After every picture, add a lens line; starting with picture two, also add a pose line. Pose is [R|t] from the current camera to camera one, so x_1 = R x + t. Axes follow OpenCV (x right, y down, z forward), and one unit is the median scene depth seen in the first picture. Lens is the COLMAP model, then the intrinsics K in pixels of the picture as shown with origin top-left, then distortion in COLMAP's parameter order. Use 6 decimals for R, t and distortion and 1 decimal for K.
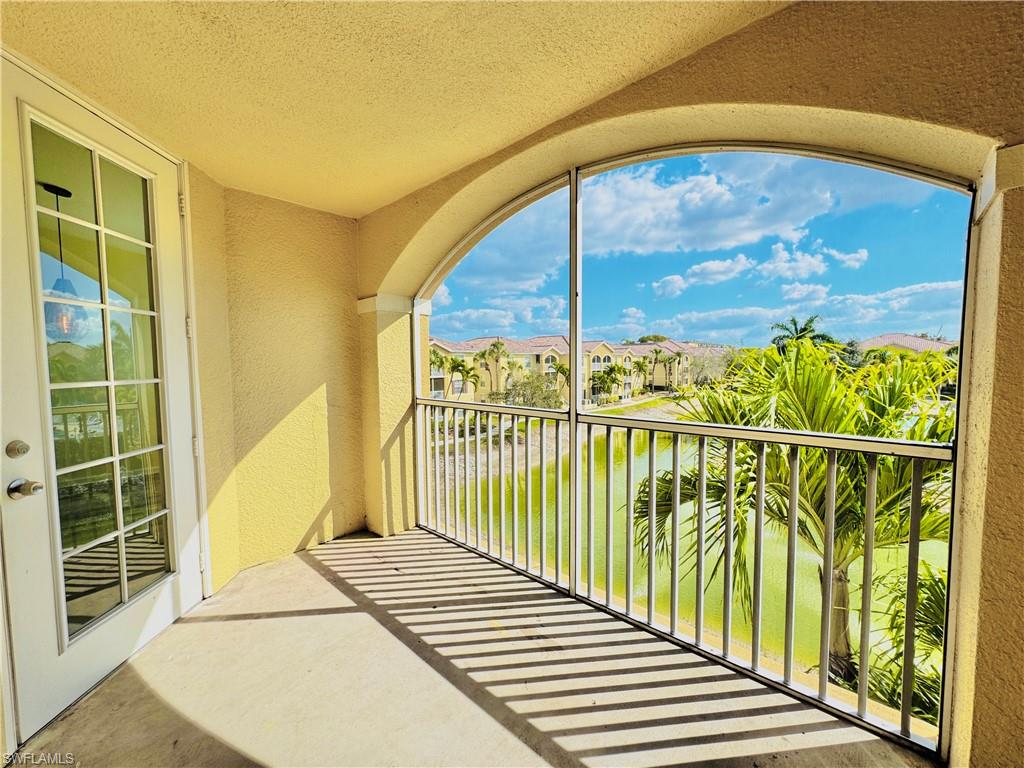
lens RADIAL K [[409.3, 0, 516.6], [0, 409.3, 391.1], [0, 0, 1]] dist [-0.002956, 0.000832]
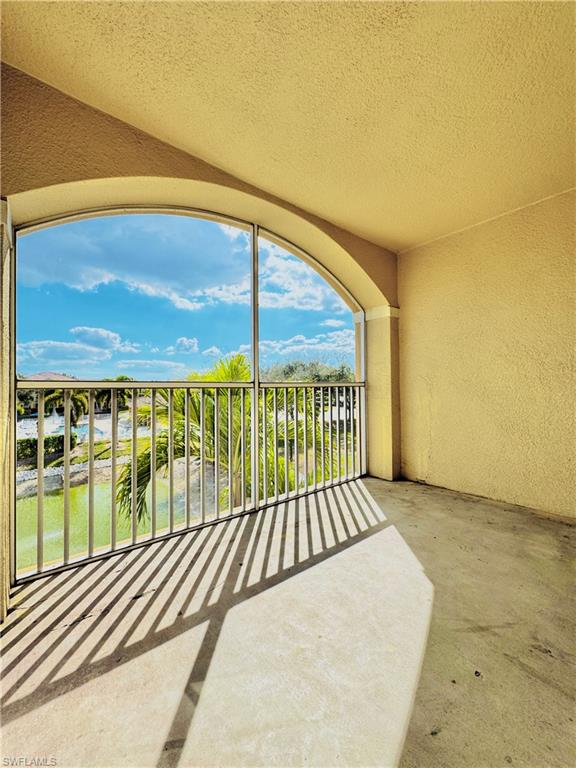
lens RADIAL K [[307.0, 0, 289.4], [0, 307.0, 386.4], [0, 0, 1]] dist [-0.002956, 0.000832]
pose [[0.137201, 0.015888, 0.990416, -0.944451], [0.077538, 0.996631, -0.026729, 0.107715], [-0.987504, 0.080462, 0.135507, 0.726423]]
